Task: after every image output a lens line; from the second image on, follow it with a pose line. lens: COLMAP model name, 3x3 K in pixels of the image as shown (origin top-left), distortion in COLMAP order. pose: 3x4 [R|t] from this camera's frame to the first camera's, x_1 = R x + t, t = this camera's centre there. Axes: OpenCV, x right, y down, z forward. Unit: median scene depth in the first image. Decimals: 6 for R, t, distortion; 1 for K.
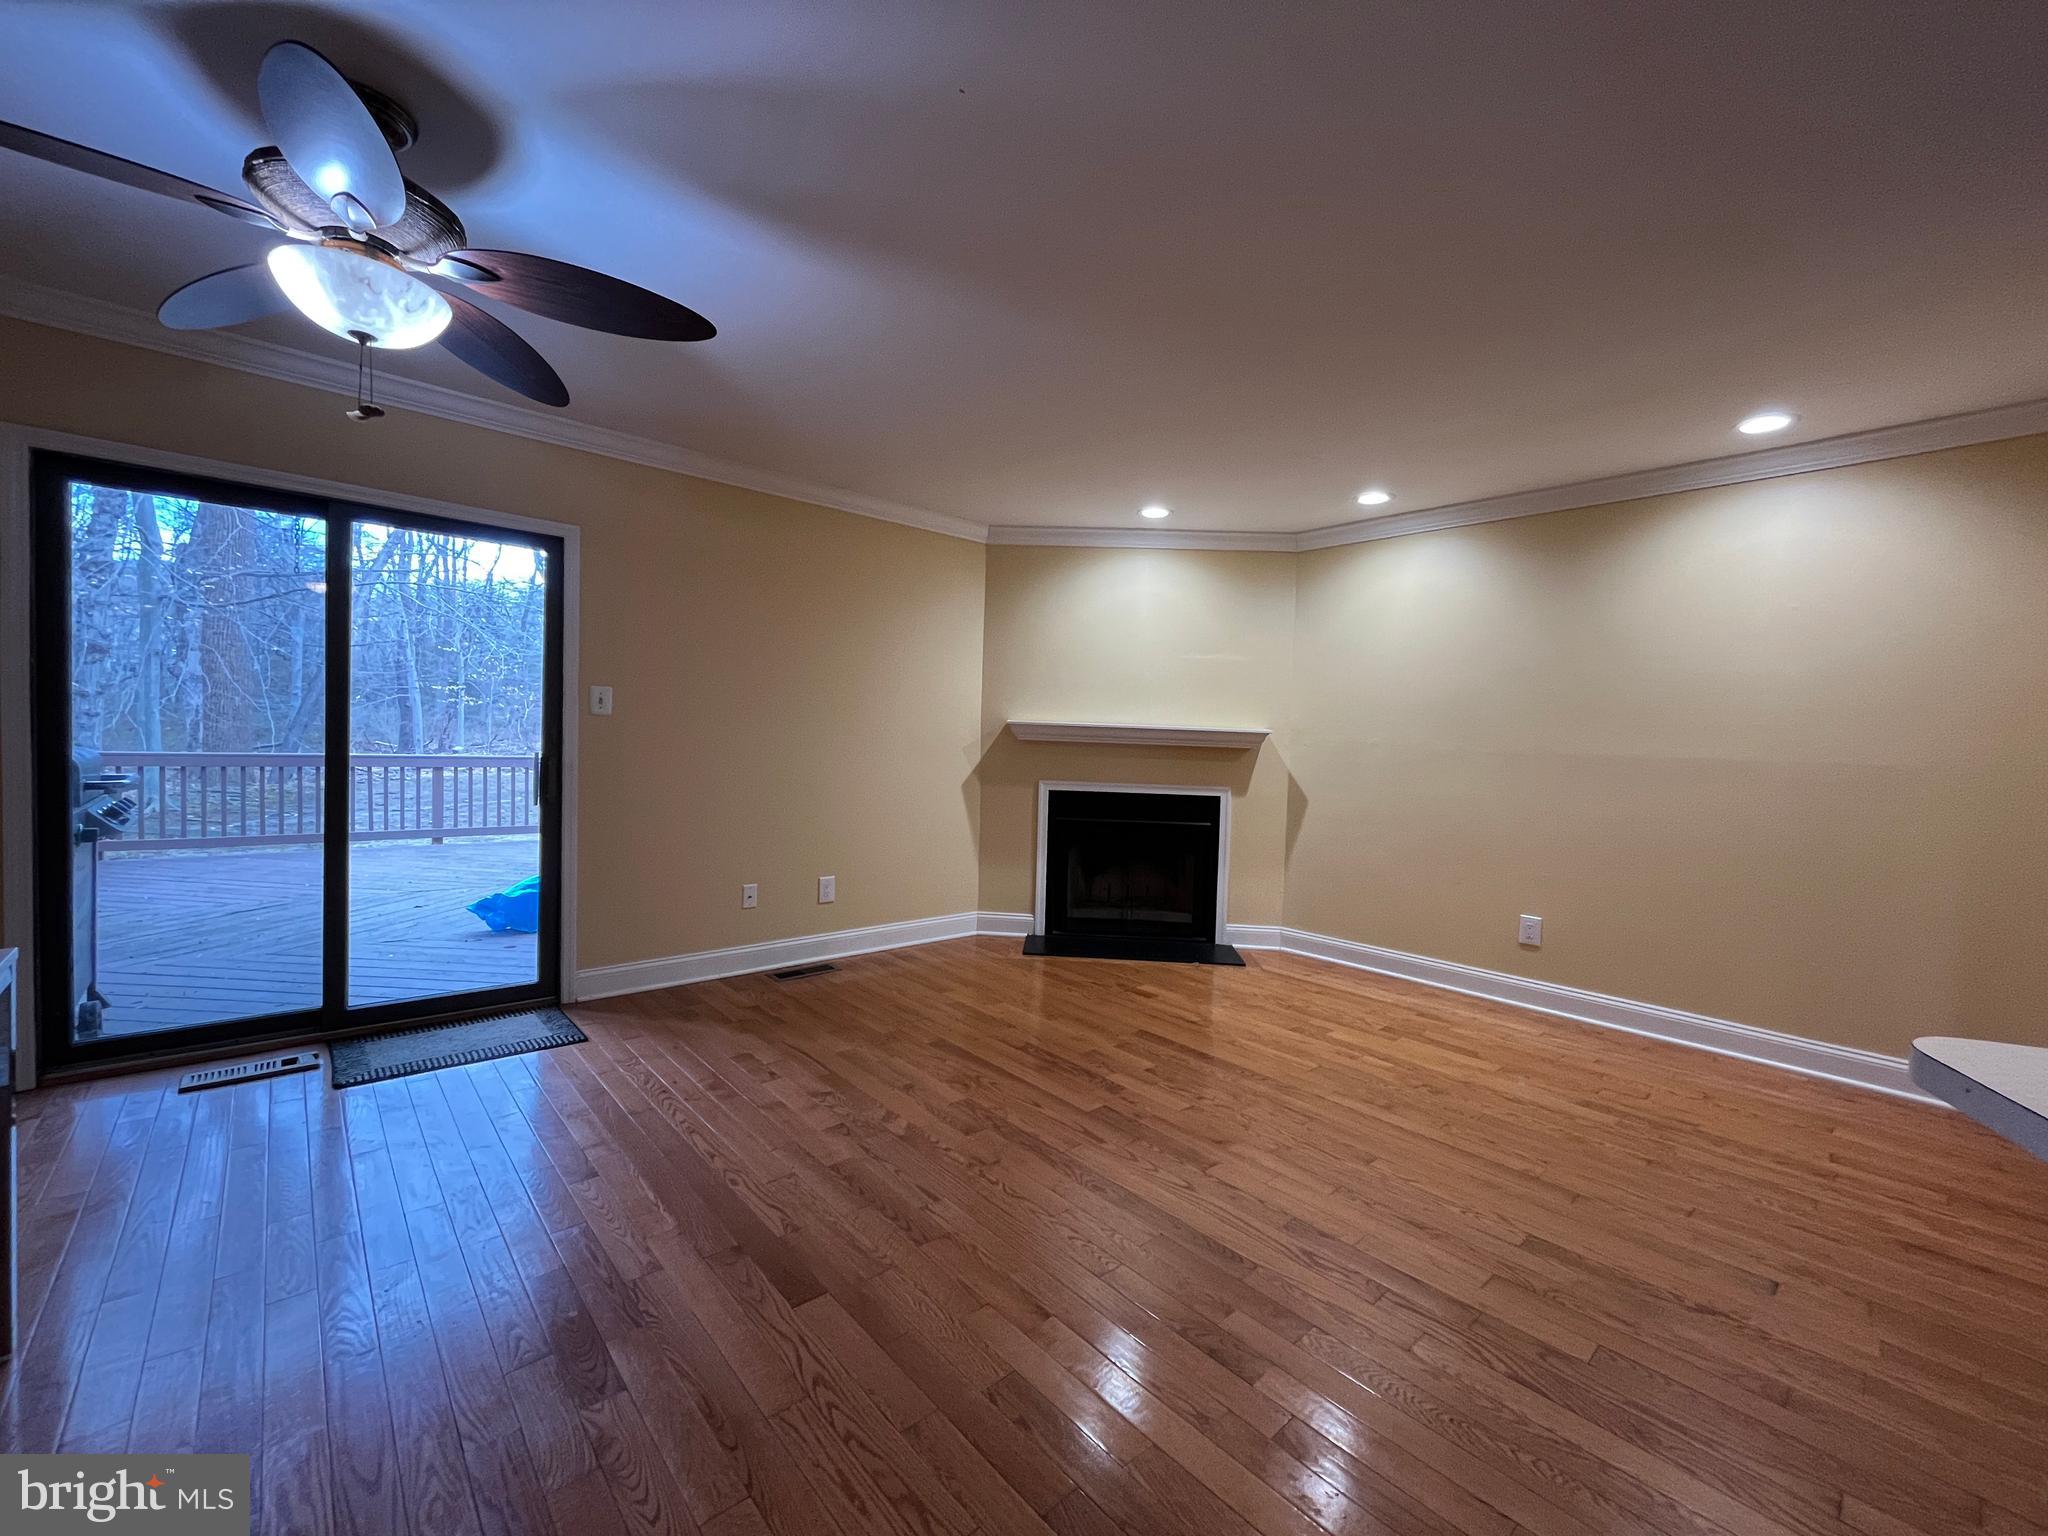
lens RADIAL K [[828.6, 0, 1029.7], [0, 828.6, 773.0], [0, 0, 1]] dist [-0.002413, -0.000493]
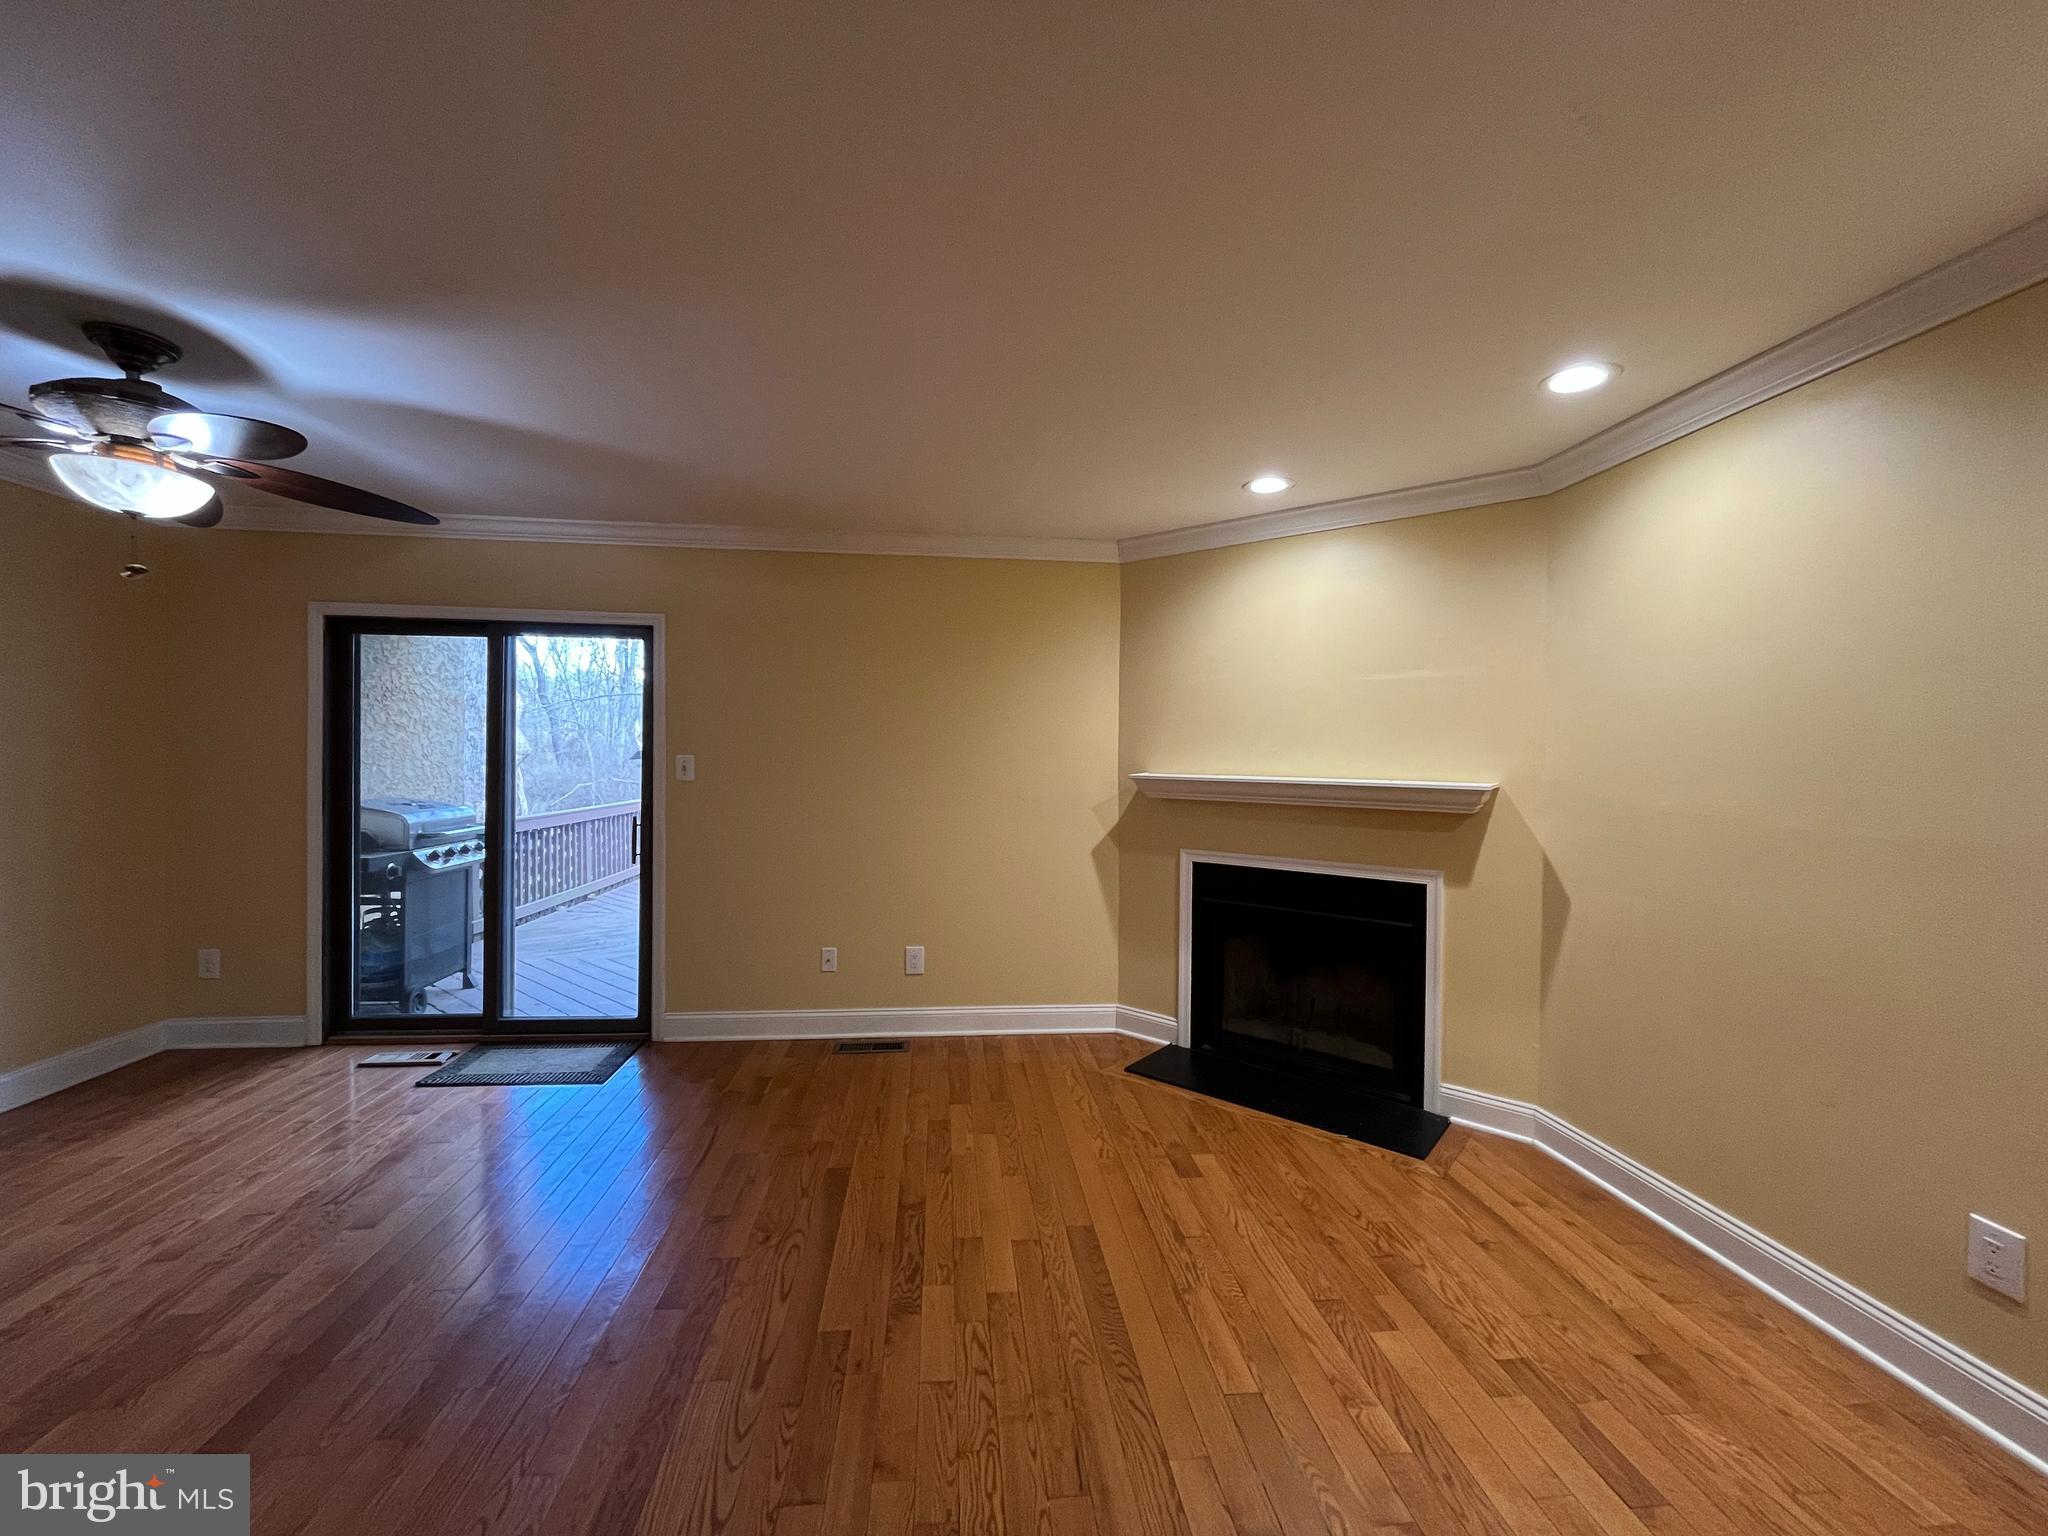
lens RADIAL K [[828.6, 0, 1028.3], [0, 828.6, 770.7], [0, 0, 1]] dist [-0.002413, -0.000493]
pose [[0.807663, -0.015082, -0.589452, 0.409837], [-0.010682, 0.999134, -0.040202, -0.036518], [0.589548, 0.038766, 0.806802, 0.312244]]
